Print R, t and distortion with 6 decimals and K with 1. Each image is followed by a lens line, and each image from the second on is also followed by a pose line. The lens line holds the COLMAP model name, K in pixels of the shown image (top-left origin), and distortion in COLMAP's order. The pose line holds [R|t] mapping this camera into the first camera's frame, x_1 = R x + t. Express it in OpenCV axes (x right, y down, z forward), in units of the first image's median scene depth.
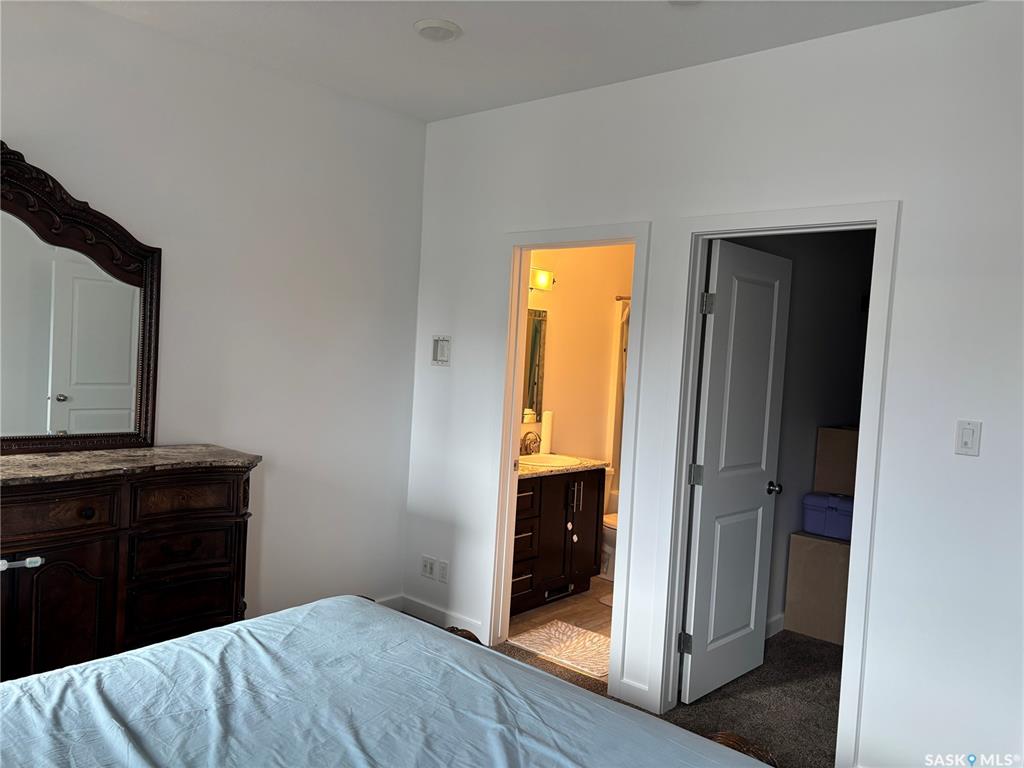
lens RADIAL K [[777.3, 0, 510.8], [0, 777.3, 383.4], [0, 0, 1]] dist [0.024694, -0.008458]
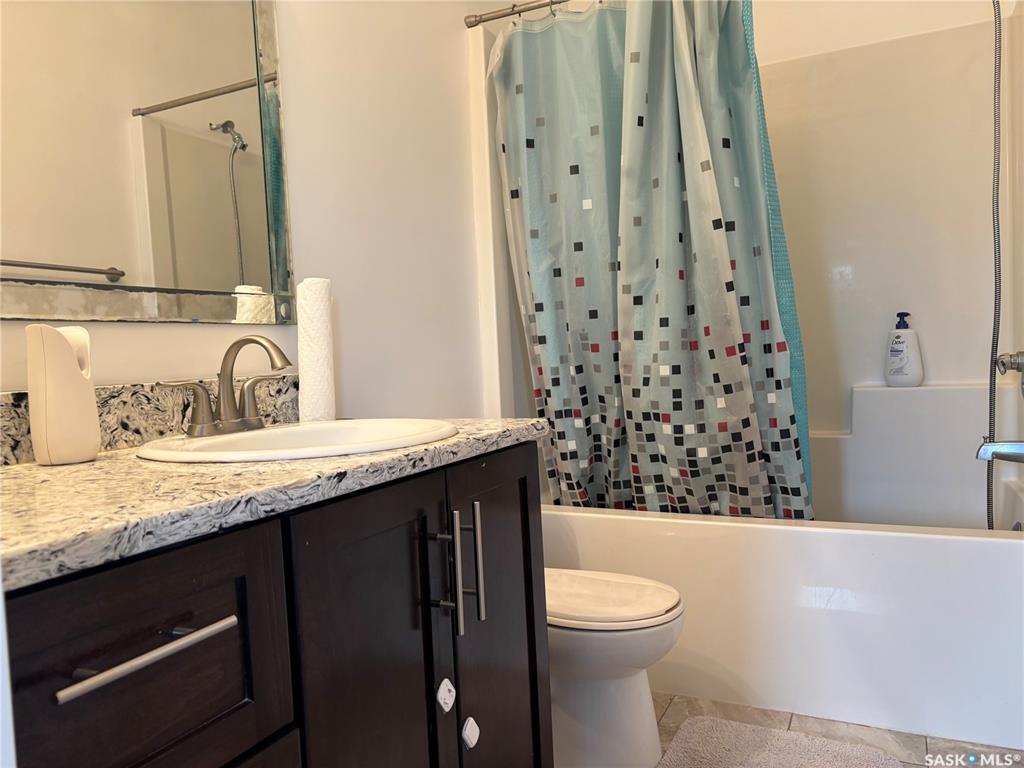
lens RADIAL K [[777.3, 0, 517.6], [0, 777.3, 387.4], [0, 0, 1]] dist [0.024694, -0.008458]
pose [[0.958252, -0.111999, 0.263076, 0.044287], [0.111449, 0.993624, 0.017060, 0.088526], [-0.263310, 0.012972, 0.964624, 0.764934]]
